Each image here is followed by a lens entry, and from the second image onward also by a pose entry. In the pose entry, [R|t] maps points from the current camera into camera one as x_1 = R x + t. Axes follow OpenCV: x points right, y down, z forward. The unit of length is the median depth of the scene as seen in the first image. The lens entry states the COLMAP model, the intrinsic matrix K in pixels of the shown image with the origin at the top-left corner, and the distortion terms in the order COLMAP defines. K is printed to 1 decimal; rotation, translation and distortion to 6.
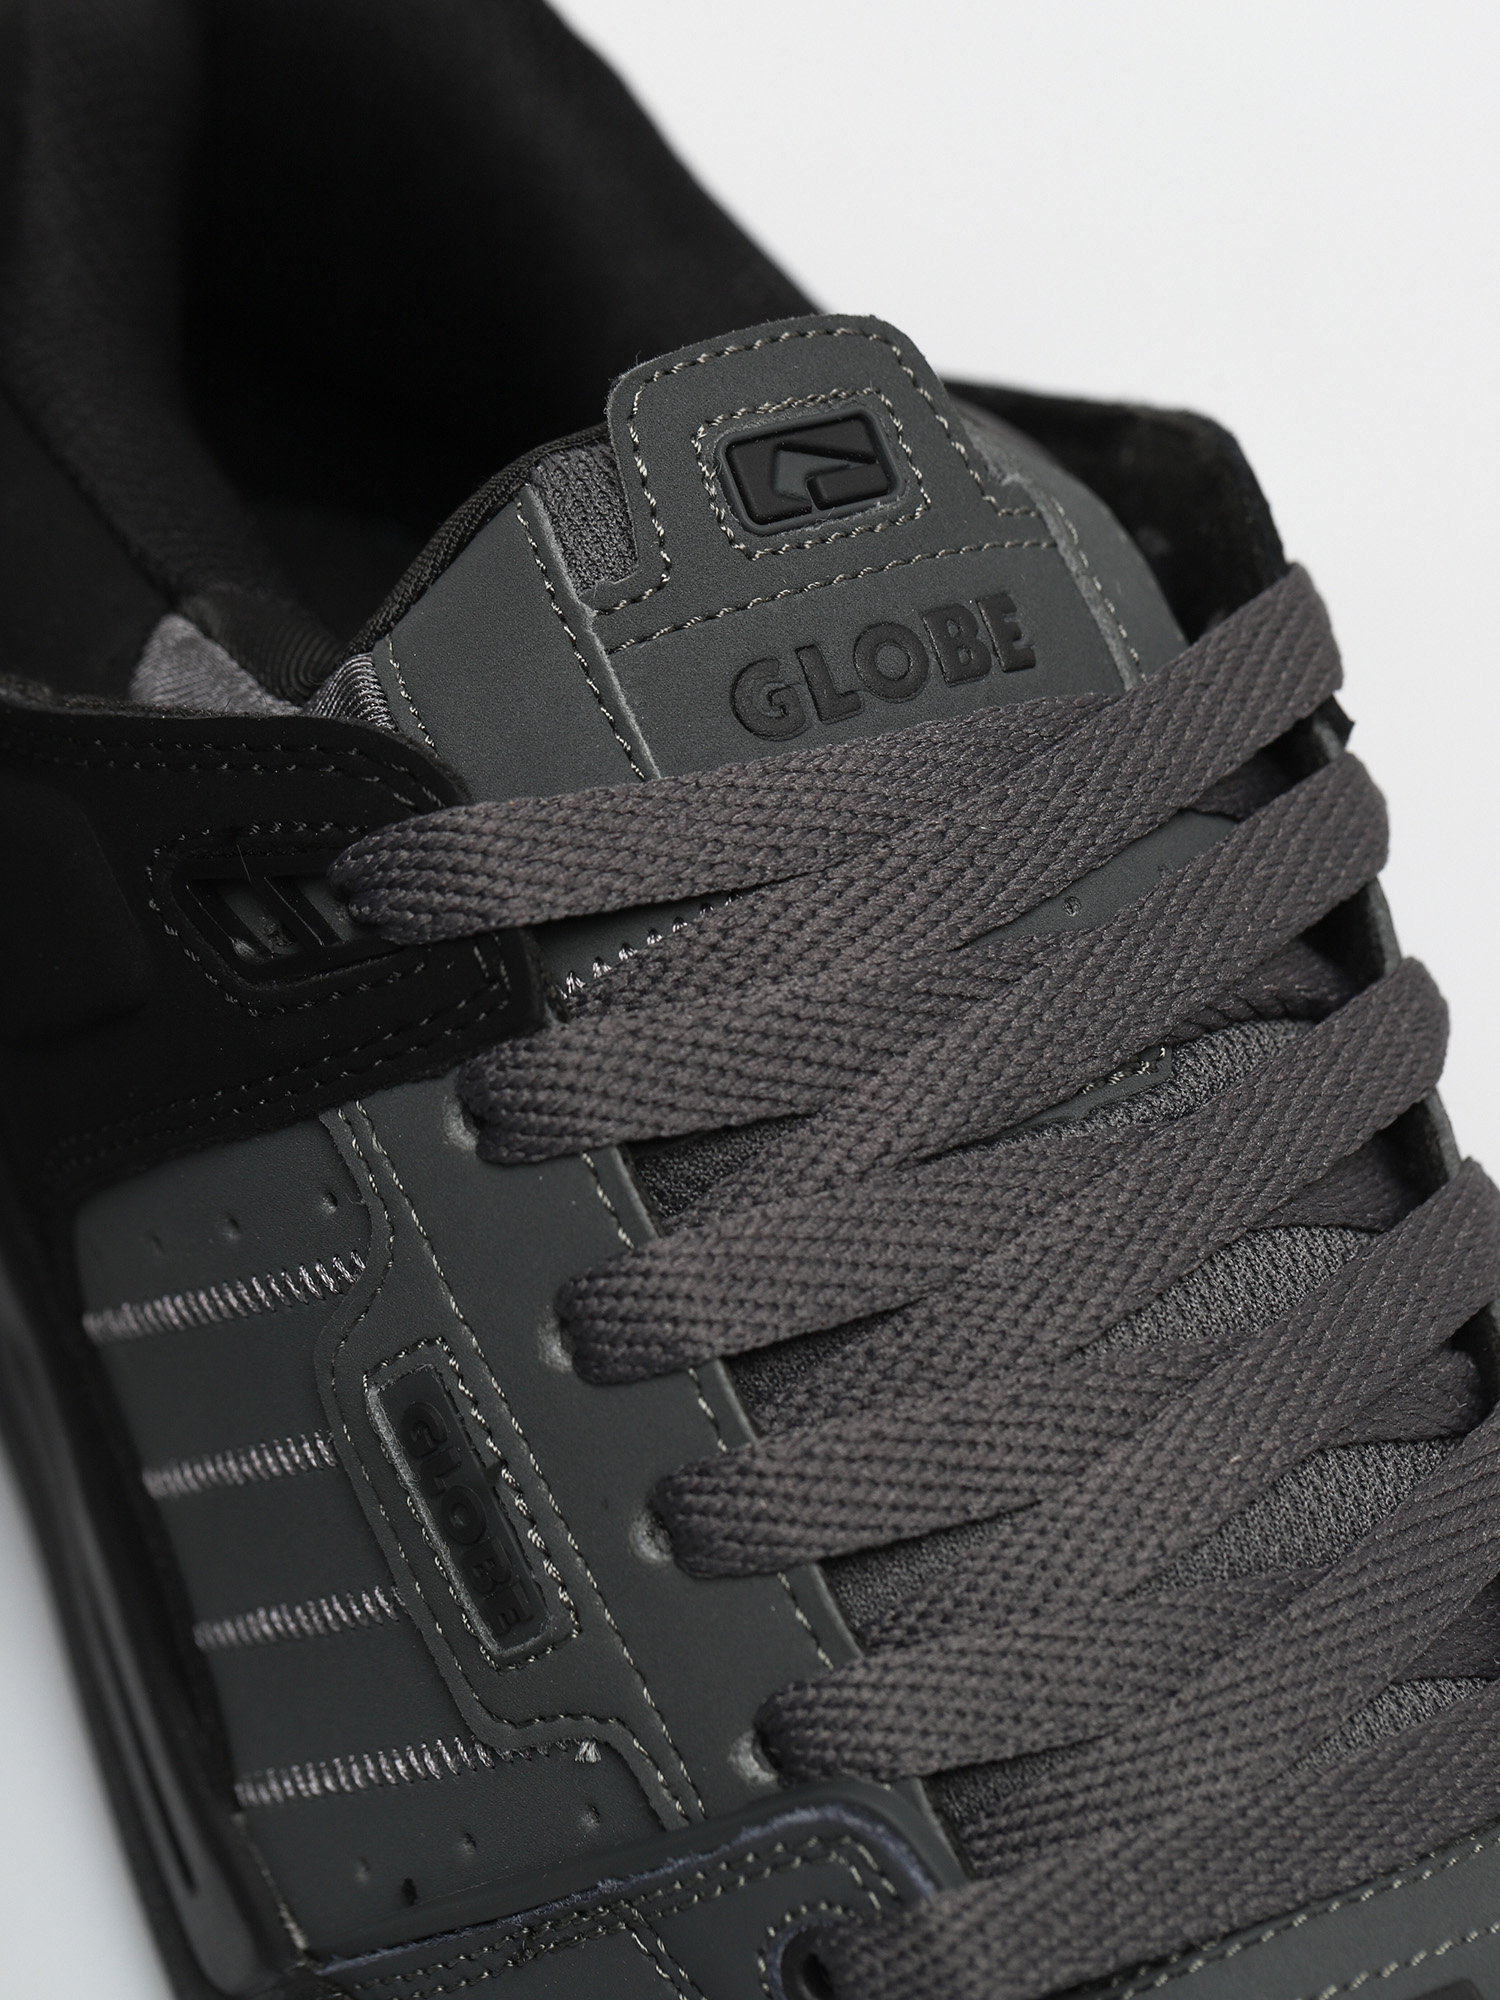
lens RADIAL K [[5672.4, 0, 750.0], [0, 5672.4, 1000.0], [0, 0, 1]] dist [-0.004870, 1.292624]
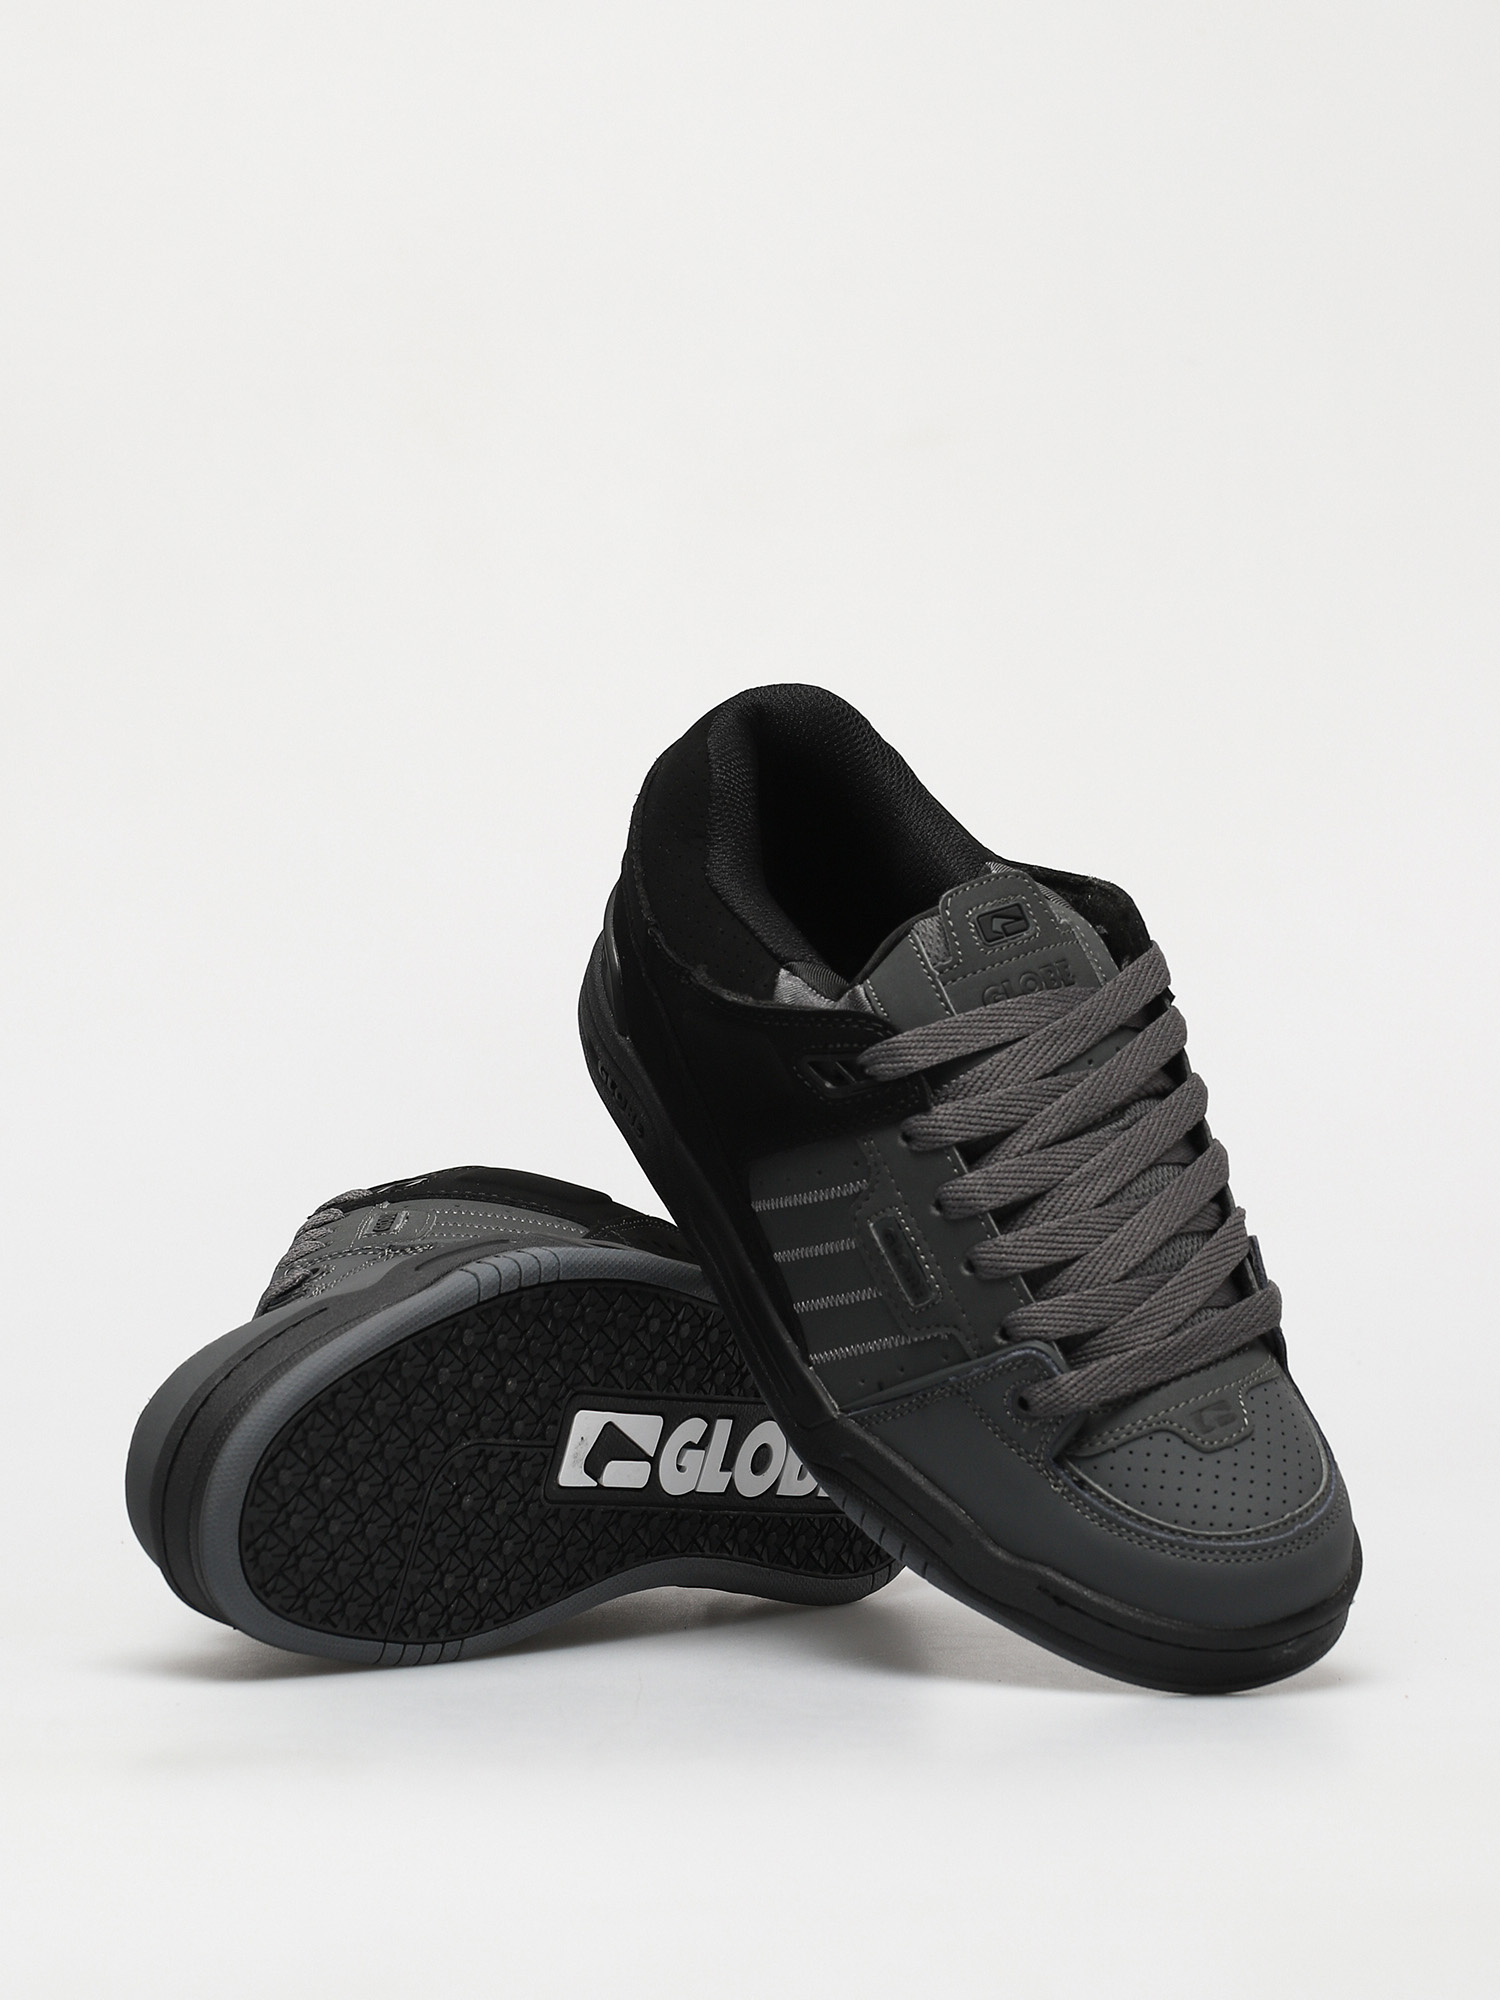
lens RADIAL K [[5672.4, 0, 750.0], [0, 5672.4, 1000.0], [0, 0, 1]] dist [-0.004870, 1.292624]
pose [[0.996591, -0.023572, 0.079062, -0.384924], [0.022389, 0.999624, 0.015808, -0.106970], [-0.079405, -0.013984, 0.996744, -2.142571]]
